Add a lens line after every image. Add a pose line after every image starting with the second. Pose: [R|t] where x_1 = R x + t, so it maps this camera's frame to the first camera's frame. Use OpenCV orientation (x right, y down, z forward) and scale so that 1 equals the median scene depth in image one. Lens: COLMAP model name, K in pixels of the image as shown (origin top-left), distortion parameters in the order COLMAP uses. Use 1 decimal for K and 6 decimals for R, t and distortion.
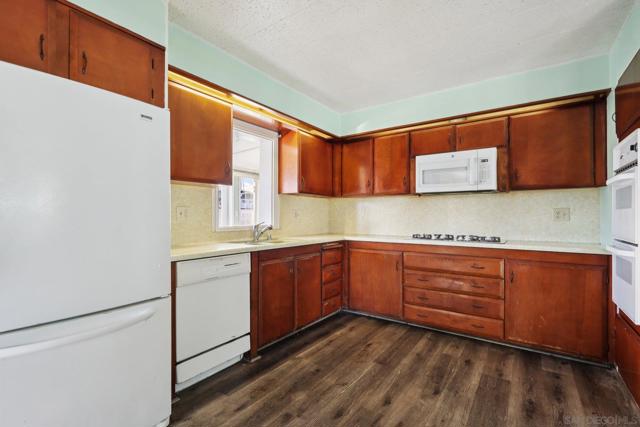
lens RADIAL K [[297.5, 0, 318.6], [0, 297.5, 211.6], [0, 0, 1]] dist [-0.007936, 0.003287]
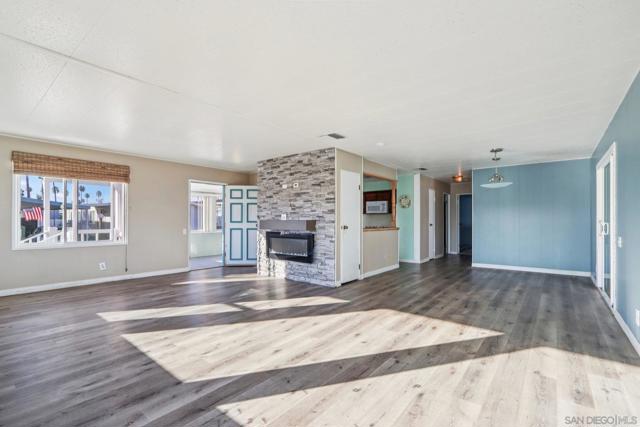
lens RADIAL K [[297.5, 0, 317.5], [0, 297.5, 219.7], [0, 0, 1]] dist [-0.007936, 0.003287]
pose [[0.997495, 0.005731, -0.070509, 0.033086], [-0.005947, 0.999978, -0.002854, 0.016201], [0.070491, 0.003266, 0.997507, -2.118374]]
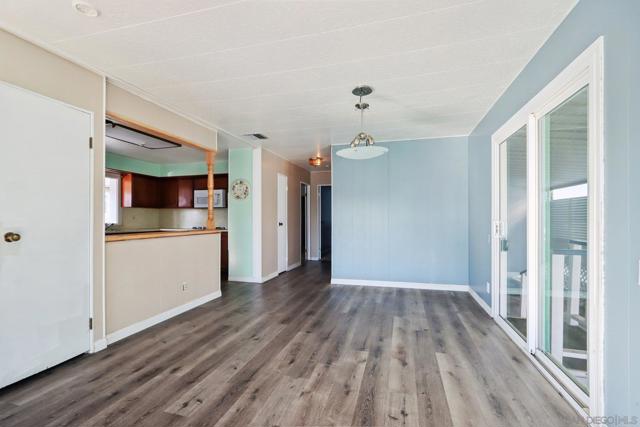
lens RADIAL K [[297.5, 0, 319.5], [0, 297.5, 216.6], [0, 0, 1]] dist [-0.007936, 0.003287]
pose [[0.944155, 0.005558, 0.329453, 0.463529], [-0.003118, 0.999964, -0.007933, 0.014482], [-0.329486, 0.006462, 0.944138, -1.262794]]
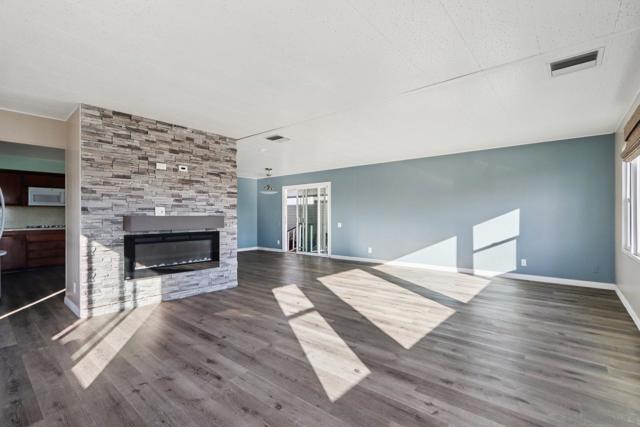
lens RADIAL K [[297.5, 0, 316.5], [0, 297.5, 213.8], [0, 0, 1]] dist [-0.007936, 0.003287]
pose [[0.091273, 0.012426, 0.995748, -1.438352], [0.001946, 0.999918, -0.012656, 0.022441], [-0.995824, 0.003093, 0.091241, -1.085083]]
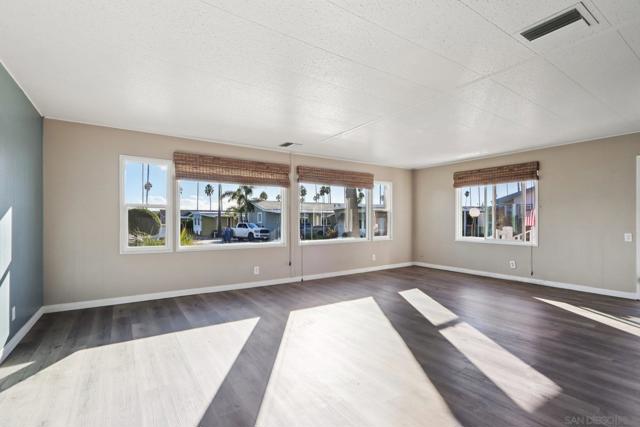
lens RADIAL K [[297.5, 0, 317.1], [0, 297.5, 219.6], [0, 0, 1]] dist [-0.007936, 0.003287]
pose [[-0.371271, 0.002536, -0.928521, 0.729734], [0.000359, 0.999997, 0.002588, 0.012142], [0.928525, 0.000627, -0.371271, -0.977533]]
